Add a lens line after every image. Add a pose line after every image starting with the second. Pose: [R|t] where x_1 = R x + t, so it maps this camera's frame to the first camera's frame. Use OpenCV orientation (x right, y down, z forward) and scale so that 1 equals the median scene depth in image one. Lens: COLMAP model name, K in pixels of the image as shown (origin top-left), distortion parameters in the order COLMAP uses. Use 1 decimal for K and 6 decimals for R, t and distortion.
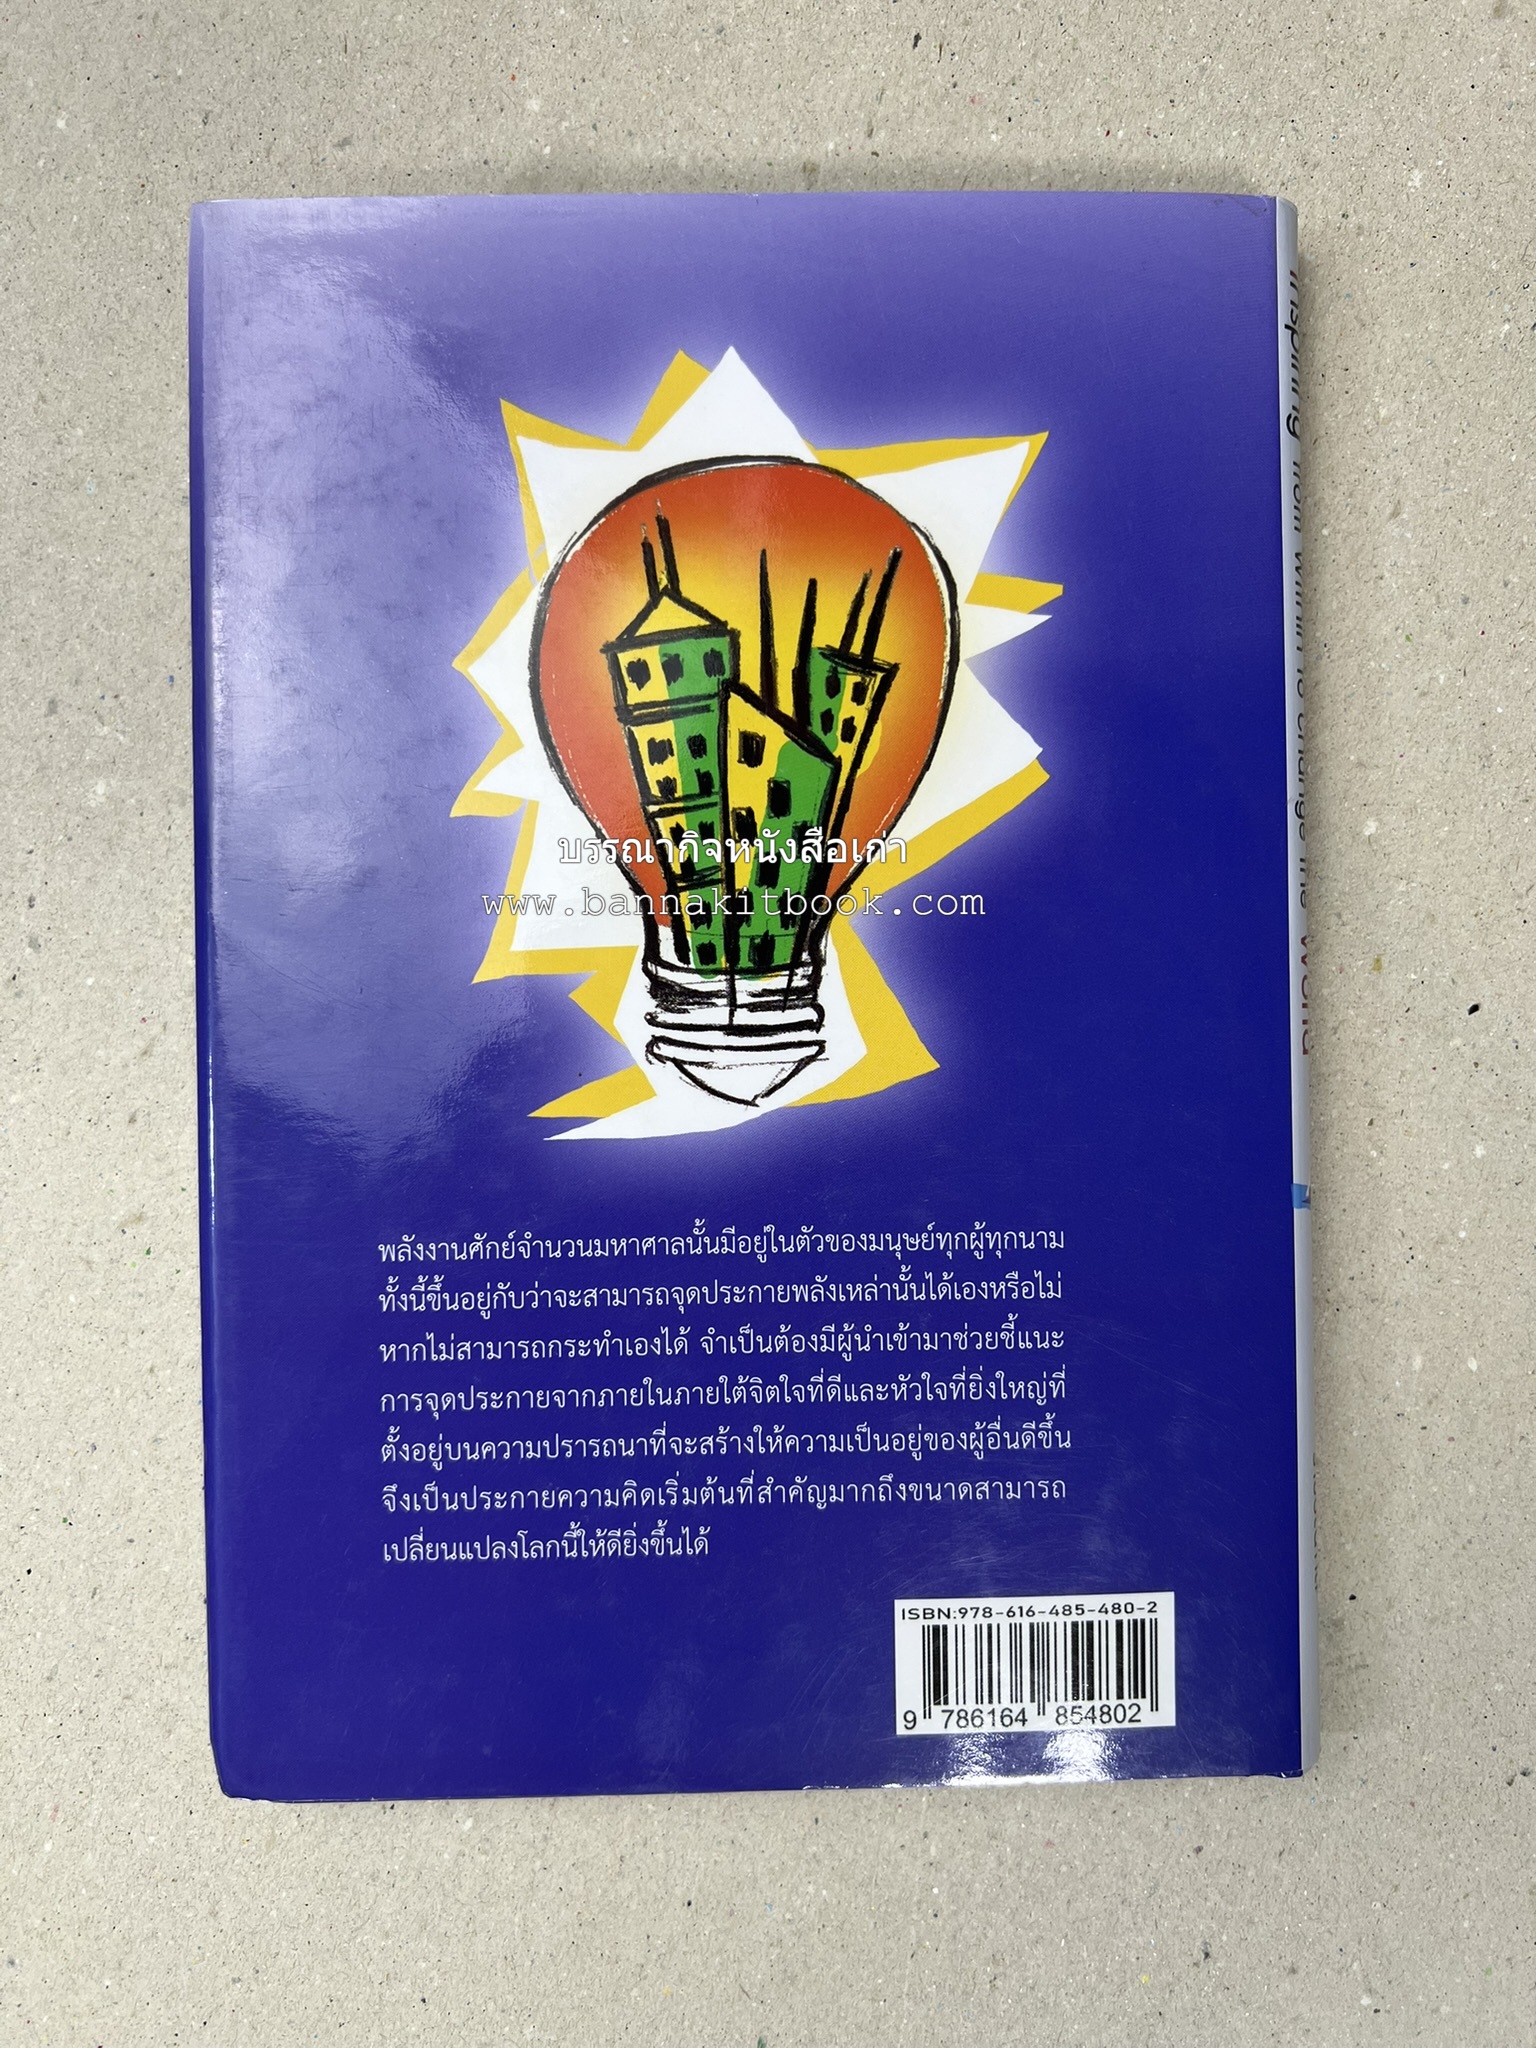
lens RADIAL K [[1605.8, 0, 756.4], [0, 1605.8, 1029.8], [0, 0, 1]] dist [0.034328, -0.090652]
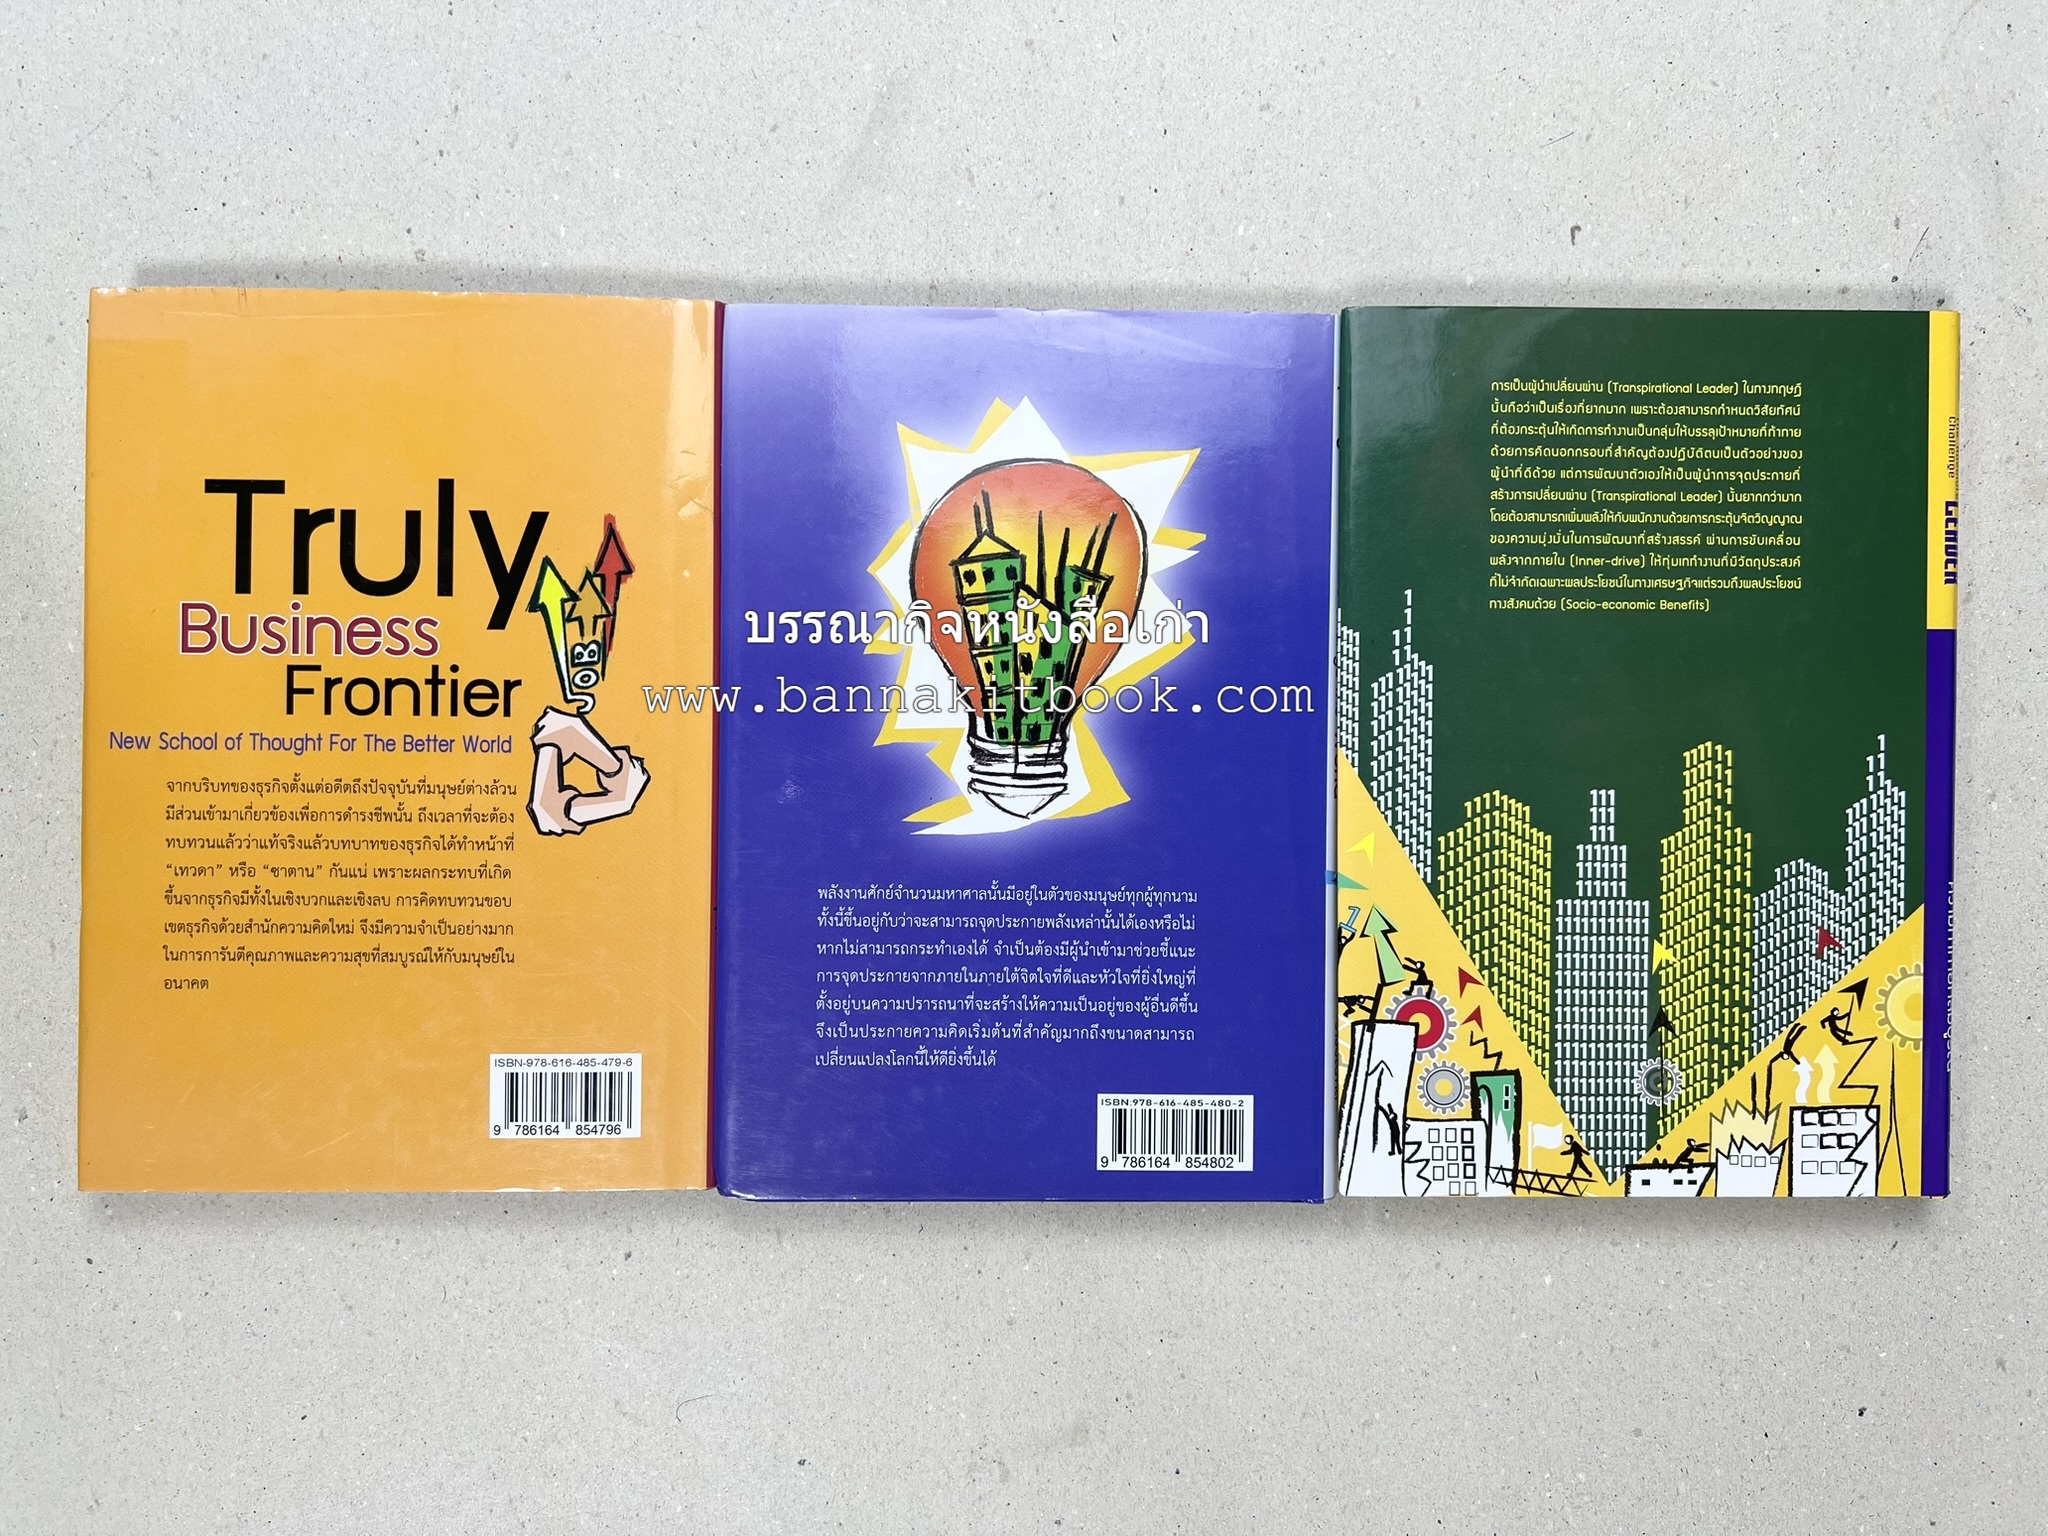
lens RADIAL K [[1605.8, 0, 1014.3], [0, 1605.8, 757.0], [0, 0, 1]] dist [0.034328, -0.090652]
pose [[0.999628, 0.026815, -0.004997, -0.008635], [-0.026851, 0.999612, -0.007420, -0.007953], [0.004796, 0.007551, 0.999960, -0.804091]]
